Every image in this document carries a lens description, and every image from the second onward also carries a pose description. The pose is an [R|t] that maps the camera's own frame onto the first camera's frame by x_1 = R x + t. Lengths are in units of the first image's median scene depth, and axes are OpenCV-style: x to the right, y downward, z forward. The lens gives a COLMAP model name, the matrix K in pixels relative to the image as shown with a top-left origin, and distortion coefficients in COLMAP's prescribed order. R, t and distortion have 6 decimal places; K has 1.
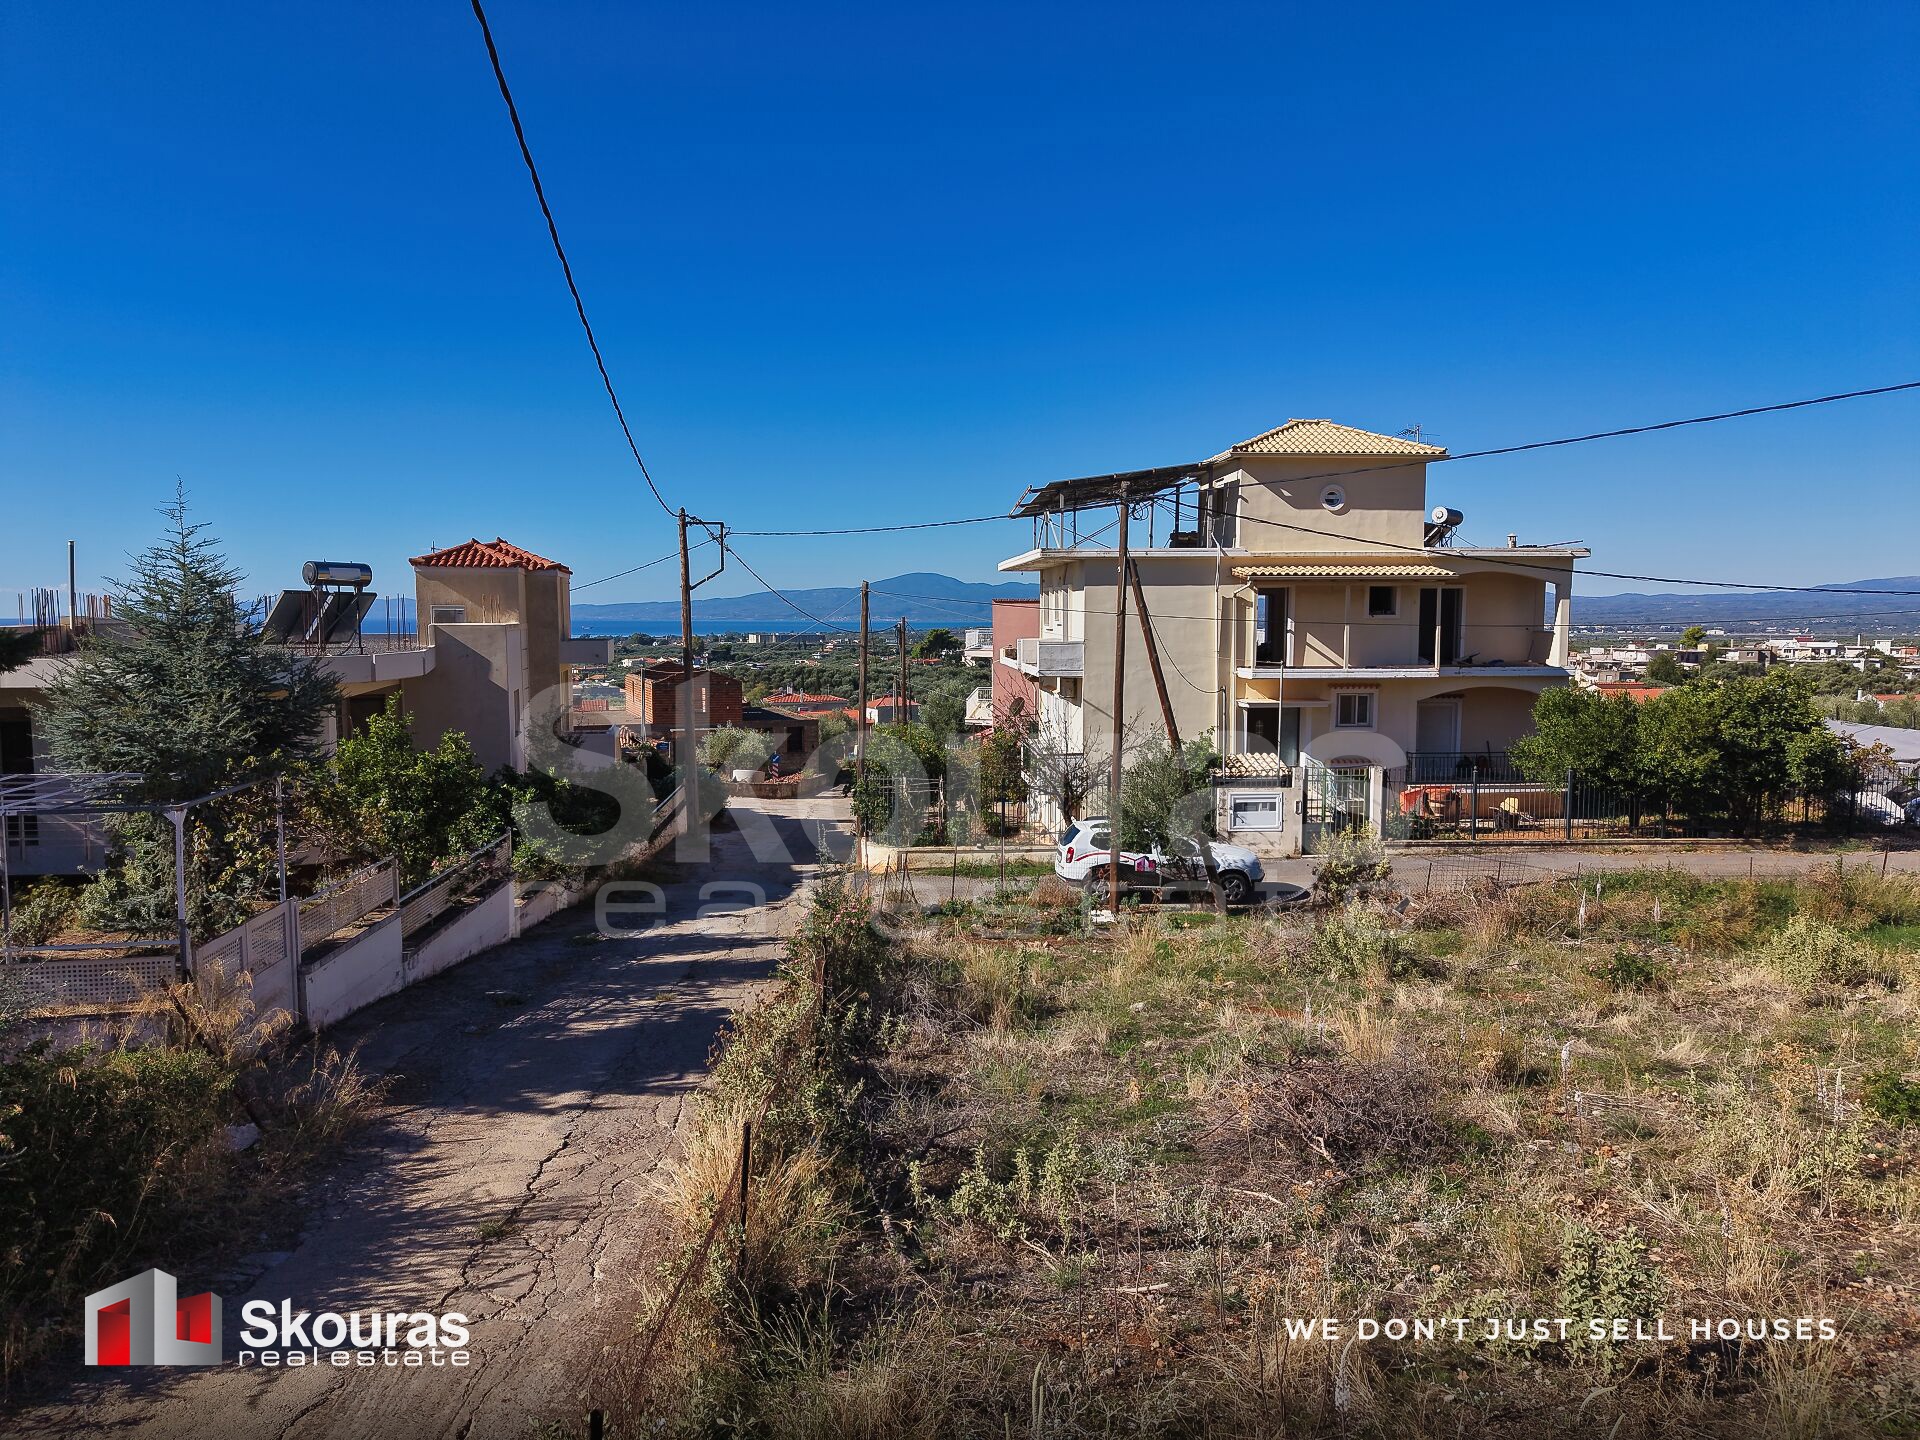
lens RADIAL K [[1276.0, 0, 955.4], [0, 1276.0, 720.6], [0, 0, 1]] dist [0.035159, -0.033781]
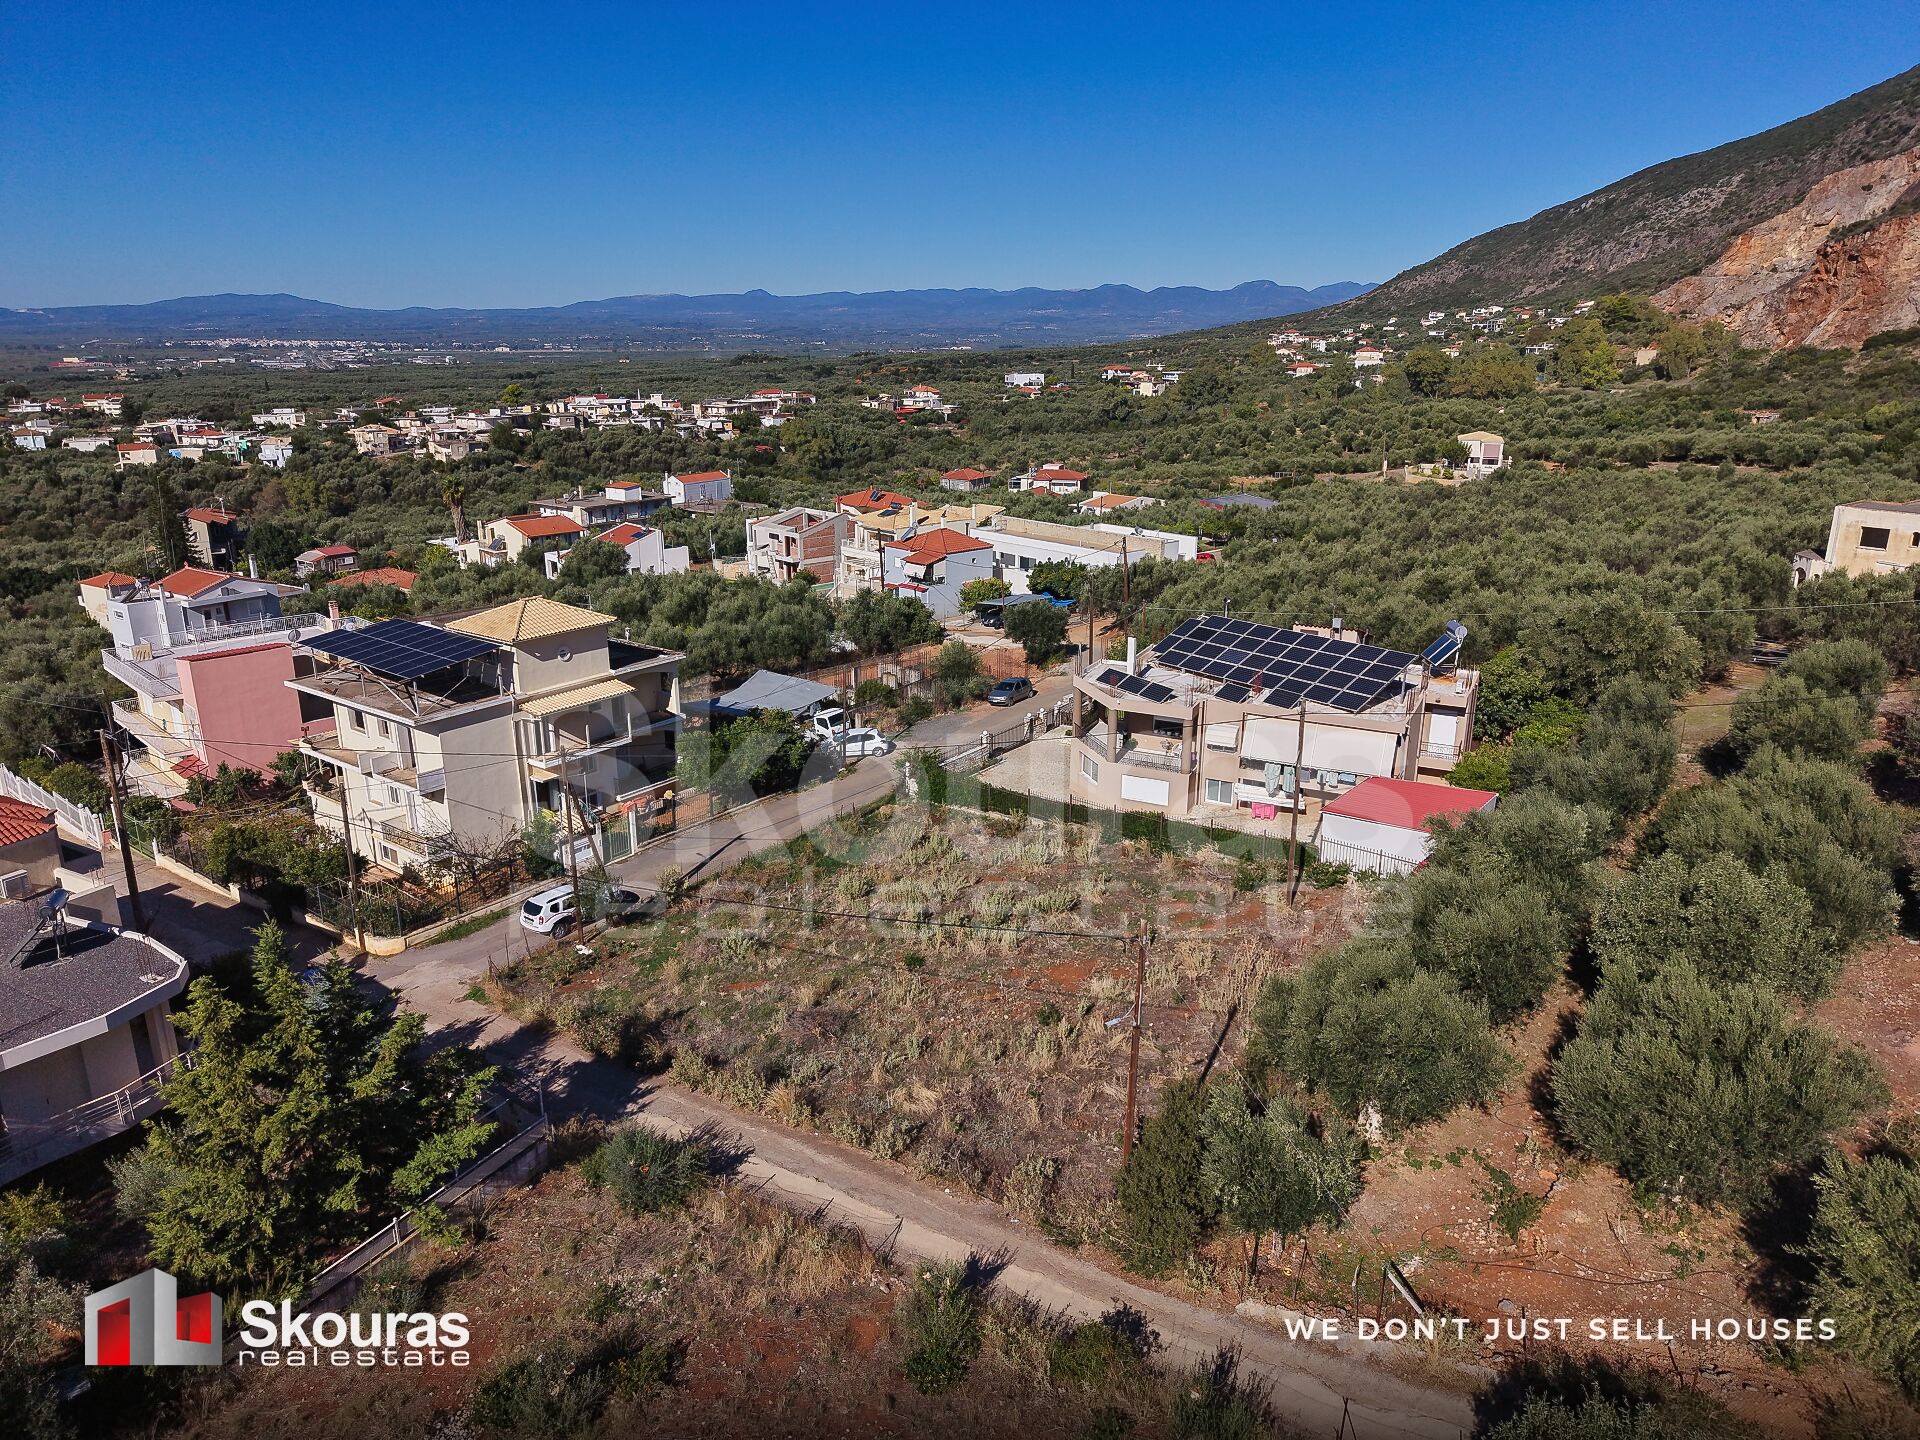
lens RADIAL K [[1276.0, 0, 972.4], [0, 1276.0, 730.5], [0, 0, 1]] dist [0.035159, -0.033781]
pose [[0.642811, -0.227902, 0.731338, -0.727530], [0.060252, 0.966802, 0.248320, -0.530275], [-0.763652, -0.115558, 0.635203, -0.611159]]
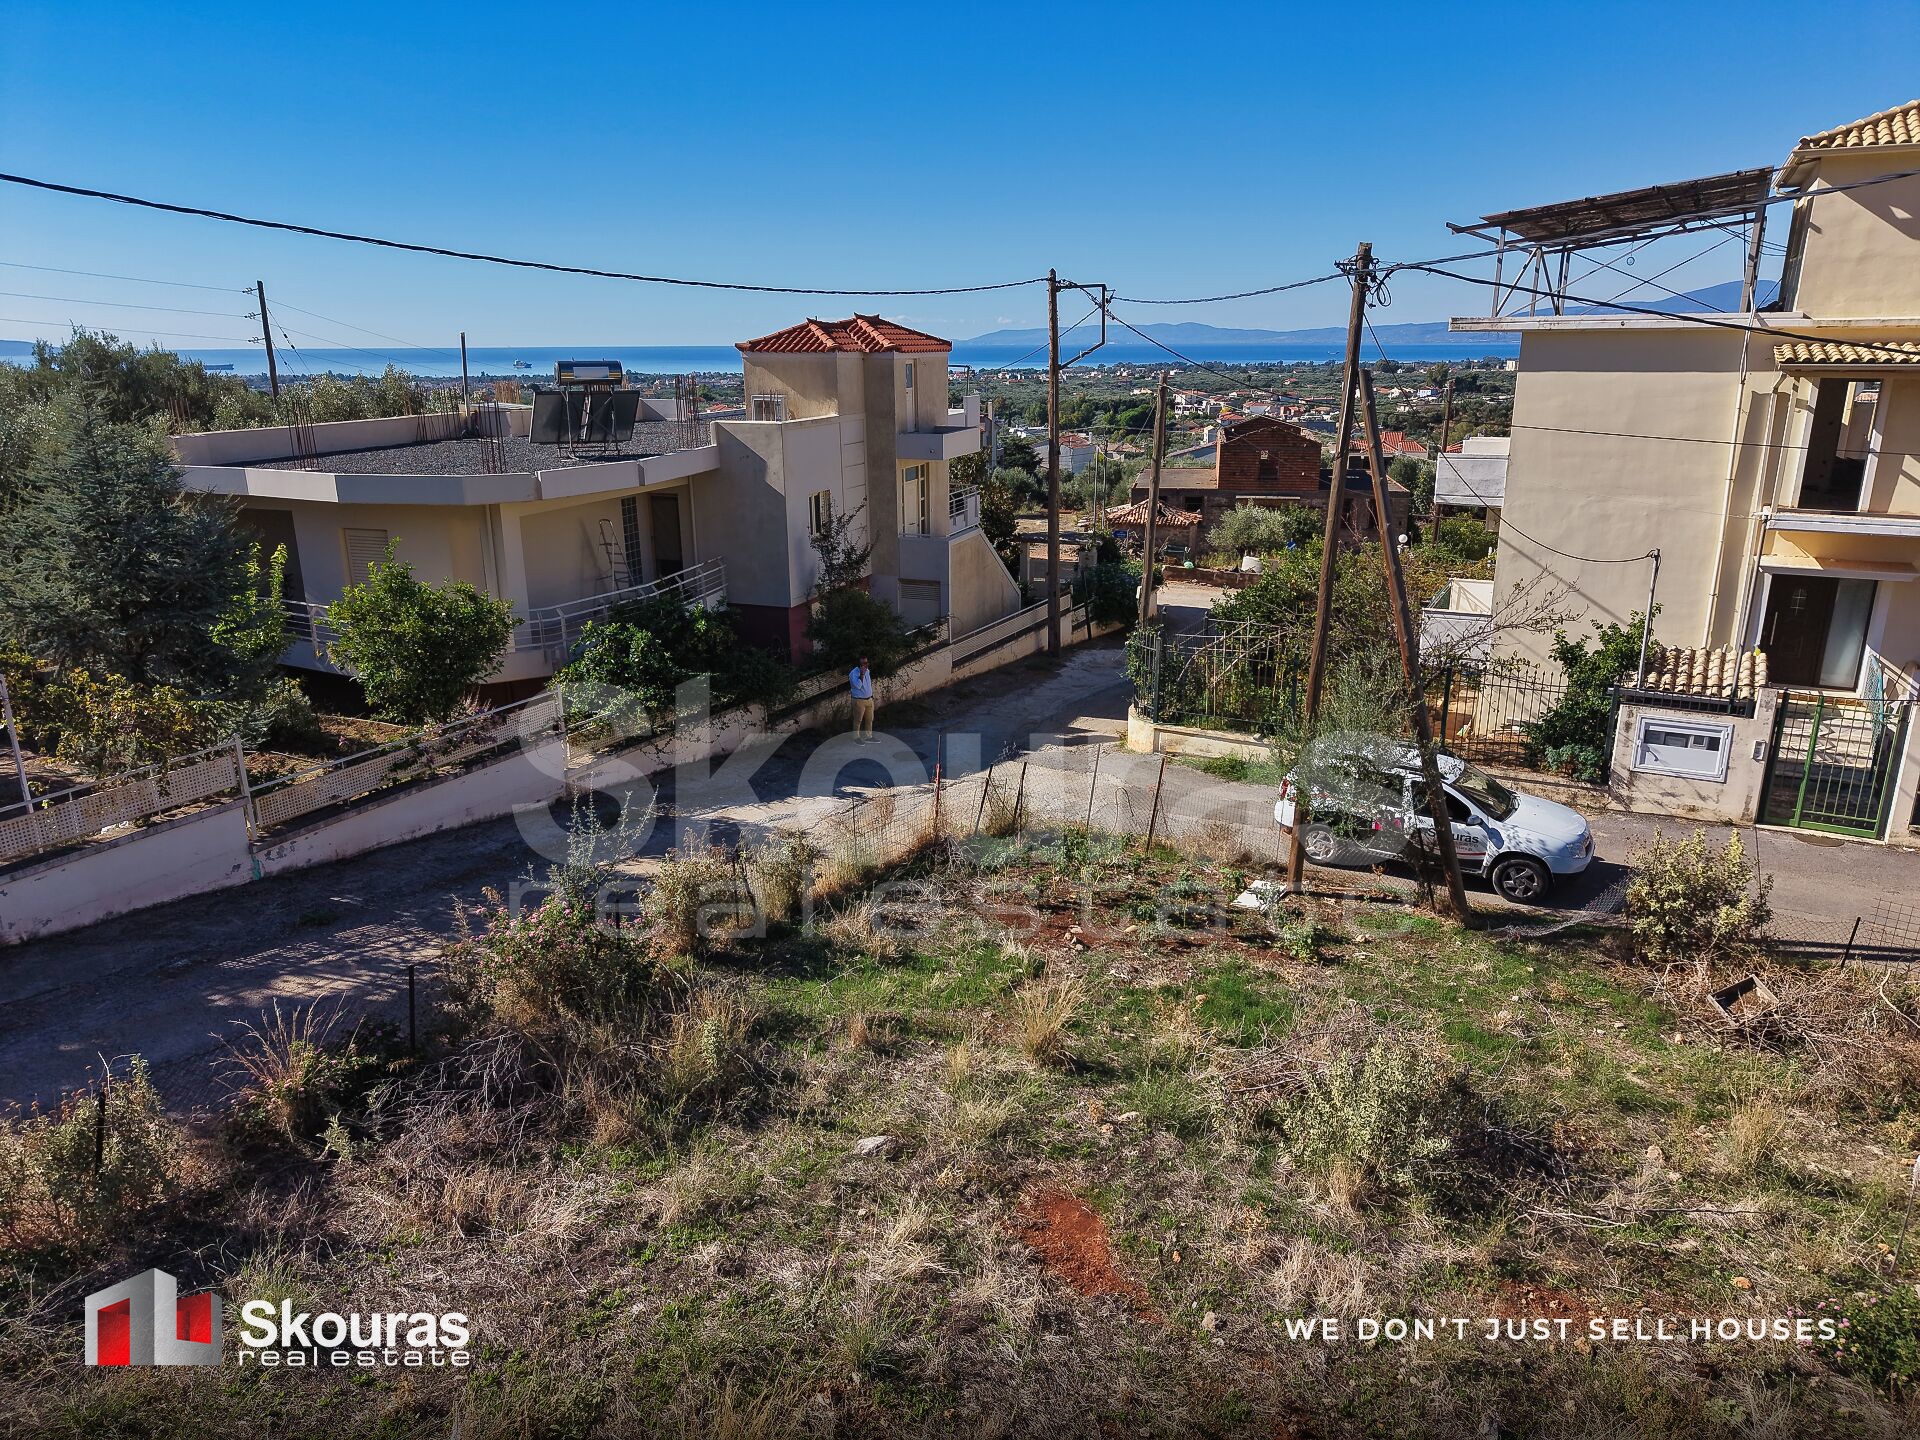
lens RADIAL K [[1276.0, 0, 963.3], [0, 1276.0, 731.0], [0, 0, 1]] dist [0.035159, -0.033781]
pose [[0.851608, 0.148472, -0.502713, 0.249105], [-0.038111, 0.974047, 0.223115, -0.068464], [0.522792, -0.170848, 0.835164, 0.260852]]
